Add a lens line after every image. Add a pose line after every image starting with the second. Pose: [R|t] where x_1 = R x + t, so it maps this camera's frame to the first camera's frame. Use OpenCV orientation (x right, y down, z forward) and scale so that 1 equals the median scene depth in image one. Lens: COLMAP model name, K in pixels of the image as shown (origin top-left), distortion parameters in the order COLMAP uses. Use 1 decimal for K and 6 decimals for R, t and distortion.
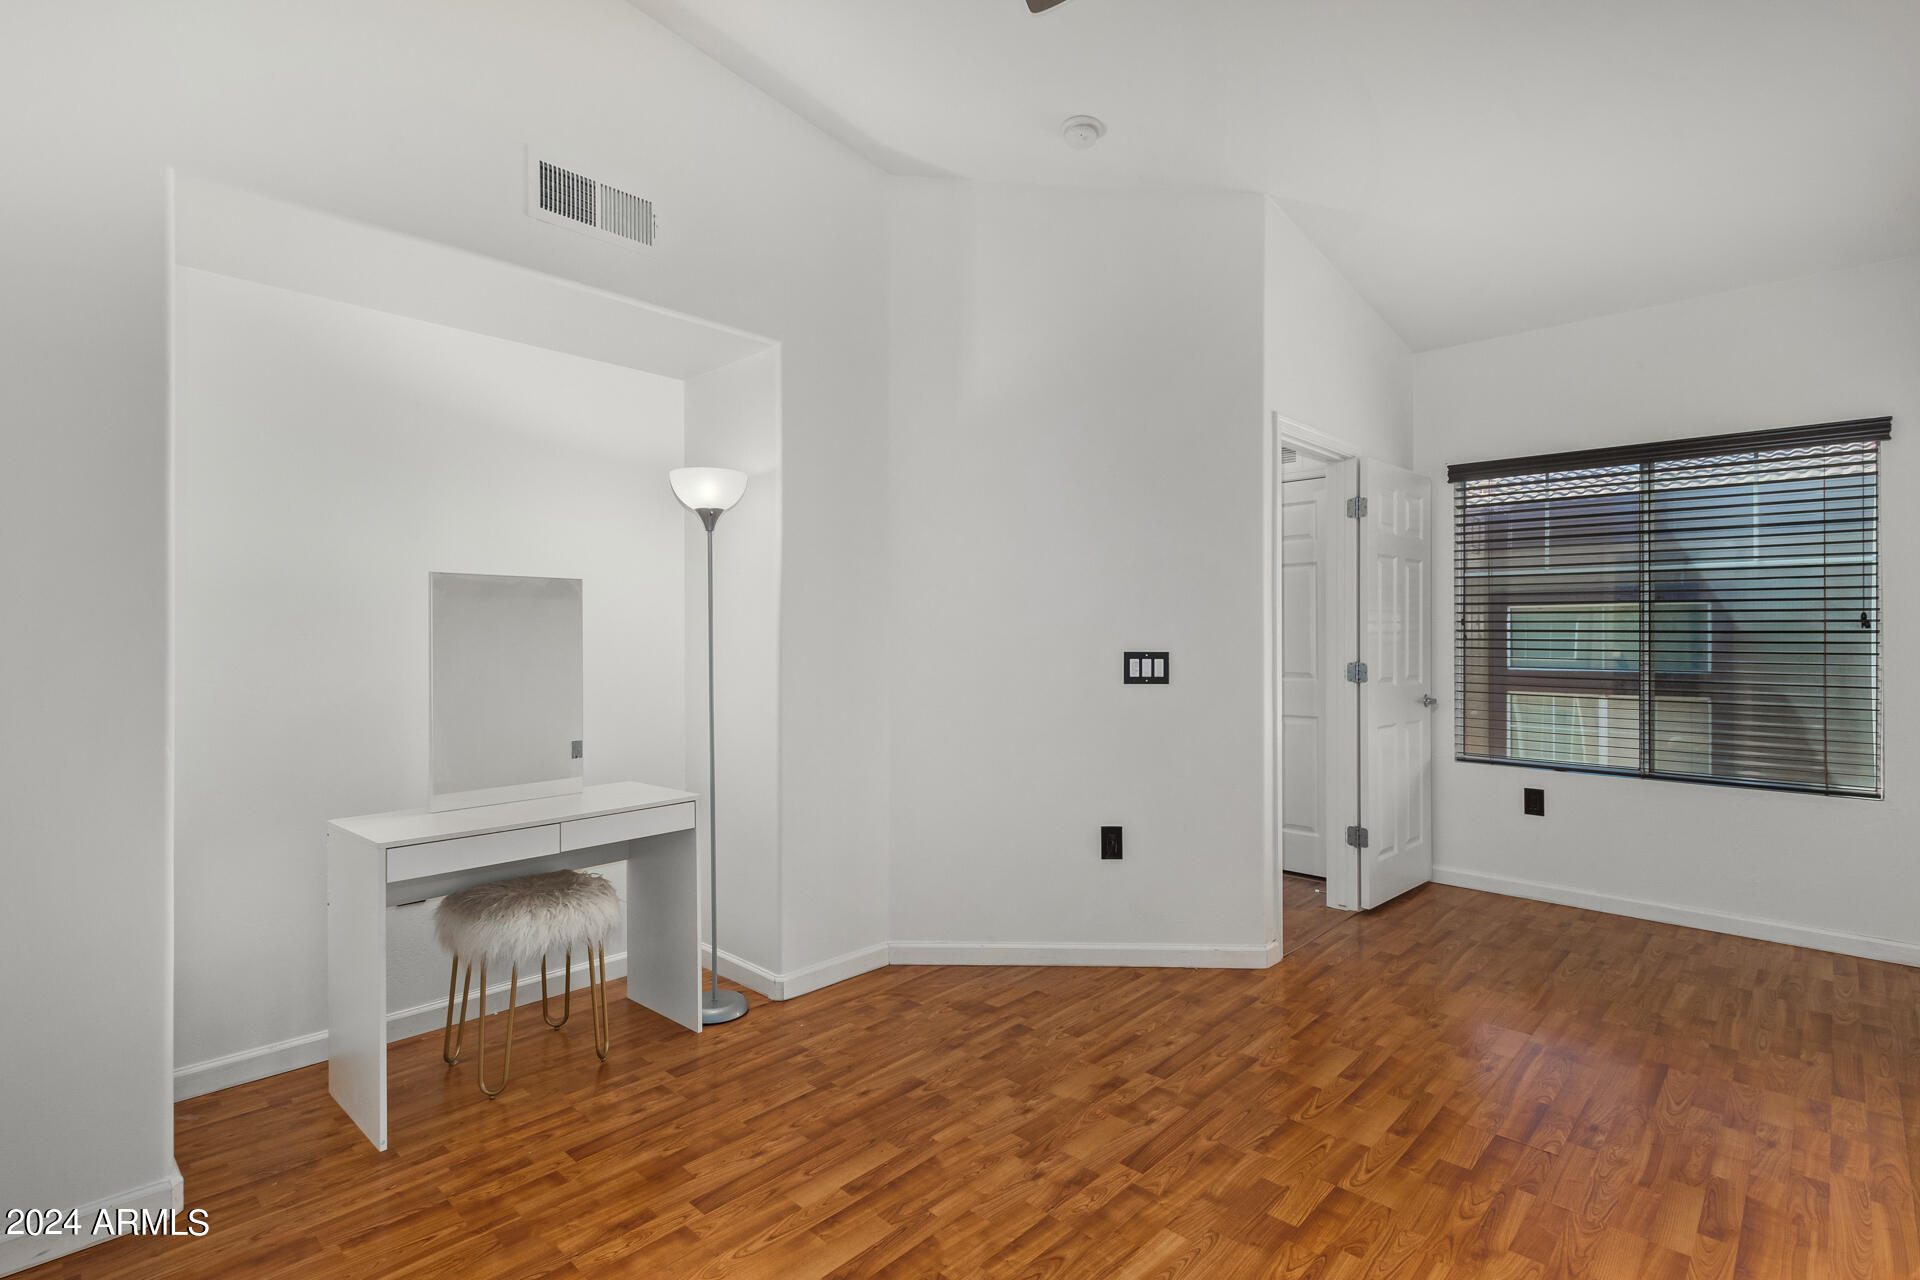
lens RADIAL K [[903.6, 0, 934.0], [0, 903.6, 632.2], [0, 0, 1]] dist [0.001054, -0.000079]
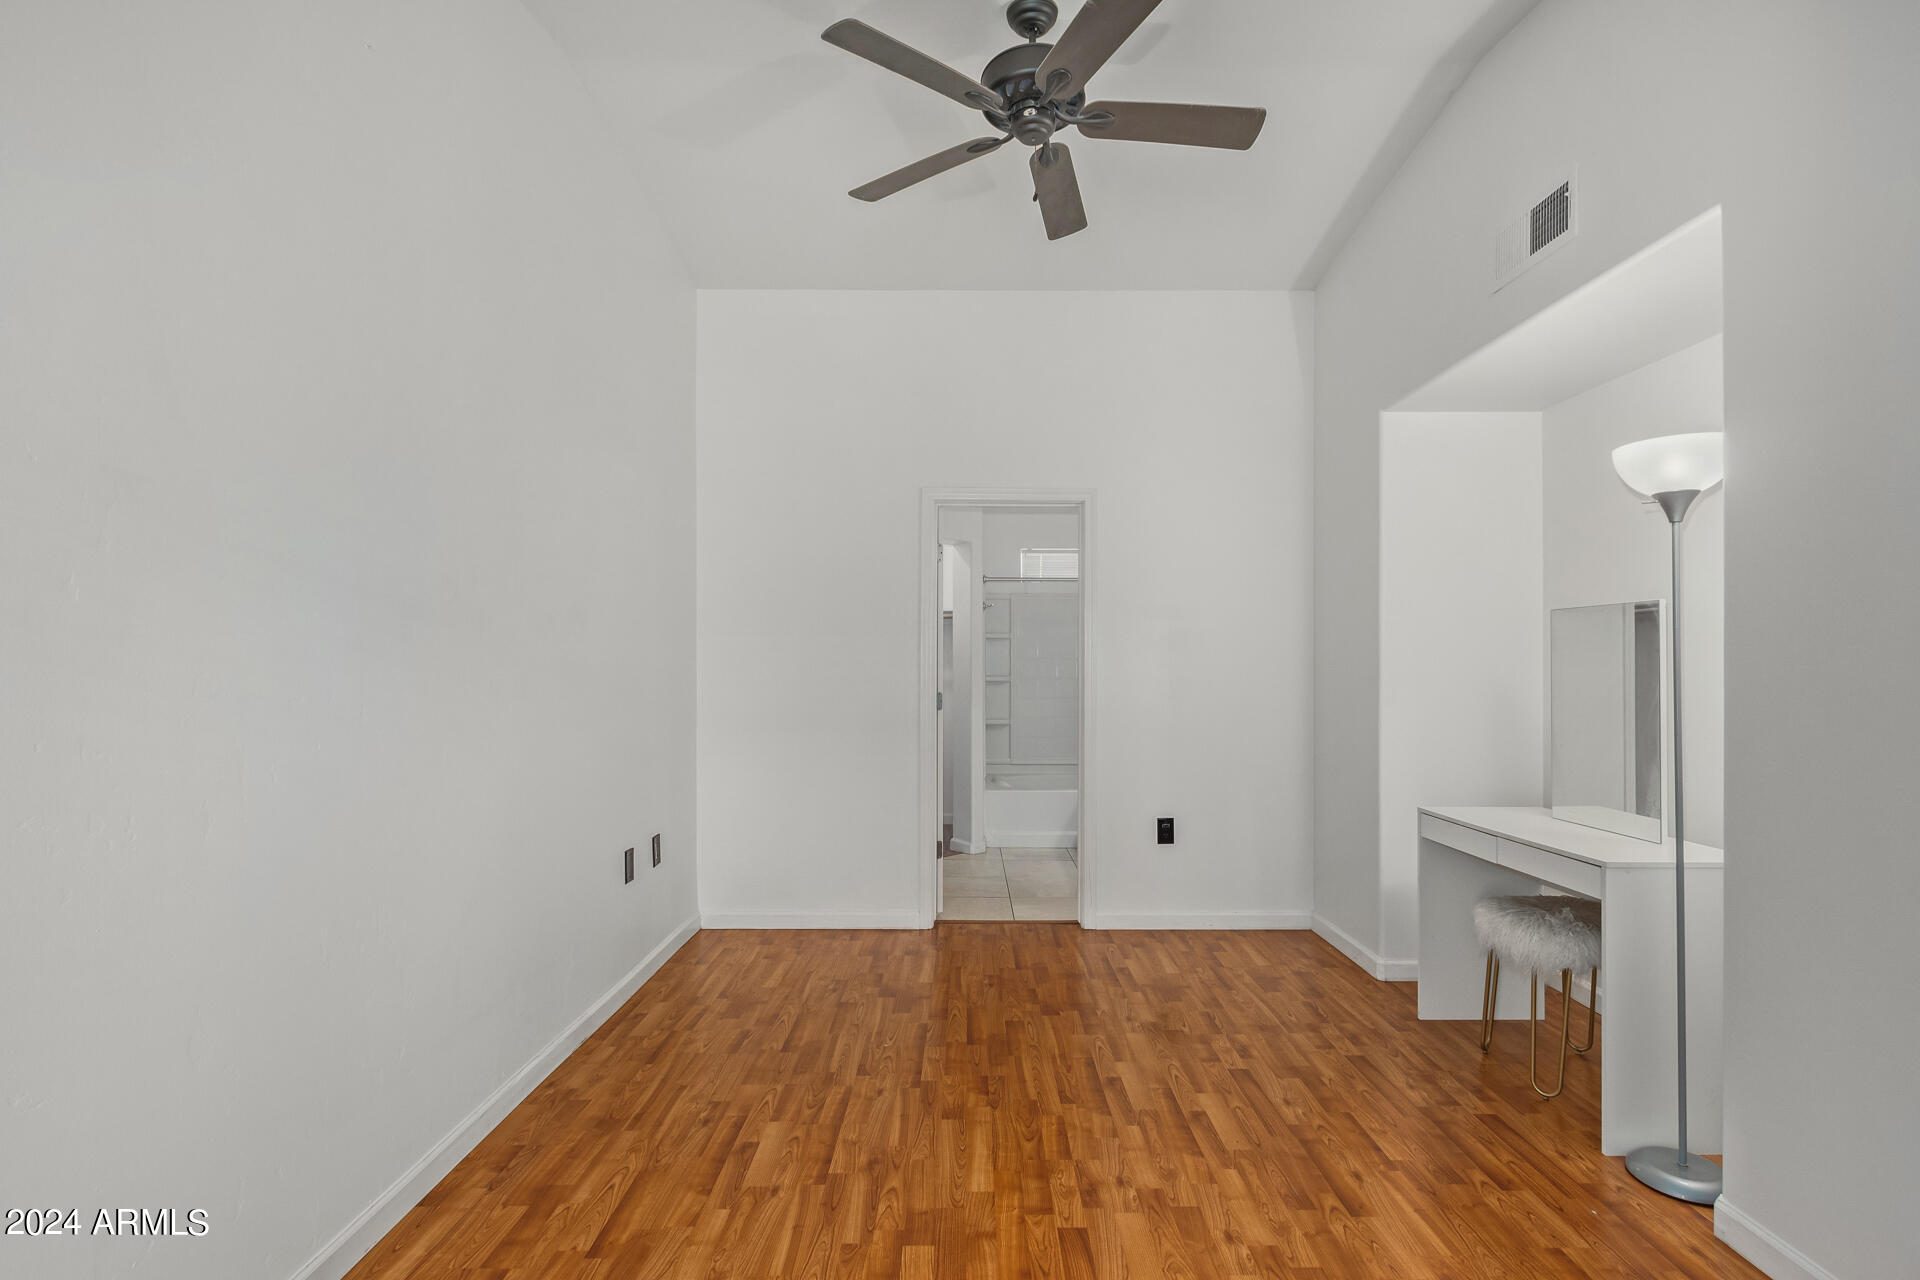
lens RADIAL K [[878.5, 0, 986.7], [0, 878.5, 664.2], [0, 0, 1]] dist [0.002633, 0.000006]
pose [[-0.690078, 0.003402, -0.723727, 0.831919], [0.007402, 0.999970, -0.002358, 0.004746], [0.723697, -0.006984, -0.690082, 1.389162]]
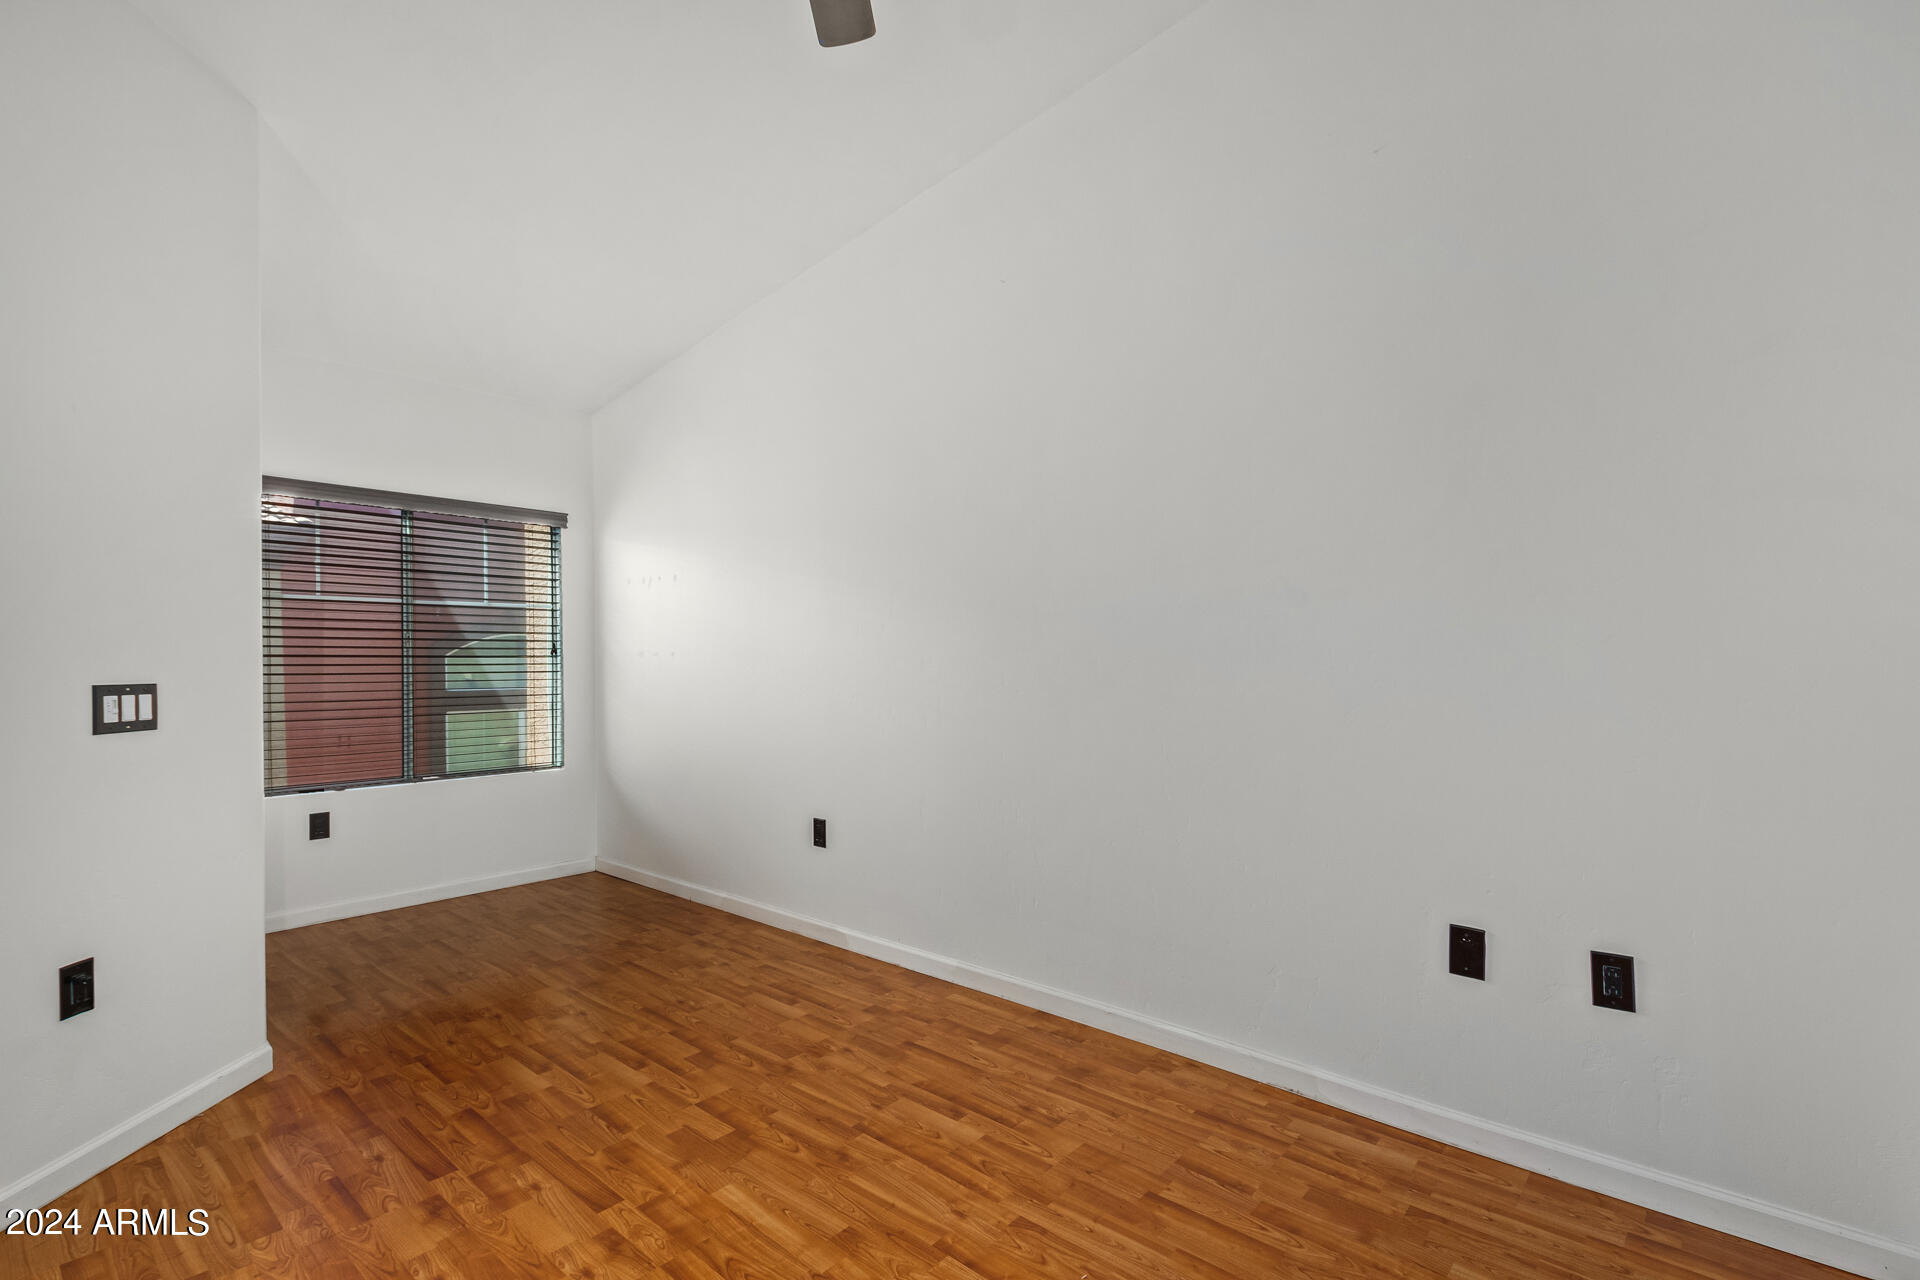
lens RADIAL K [[902.6, 0, 976.9], [0, 902.6, 648.4], [0, 0, 1]] dist [0.006174, -0.000446]
pose [[-0.070295, 0.010679, 0.997469, -0.691121], [0.003954, 0.999938, -0.010427, 0.006428], [-0.997518, 0.003211, -0.070333, 0.596191]]
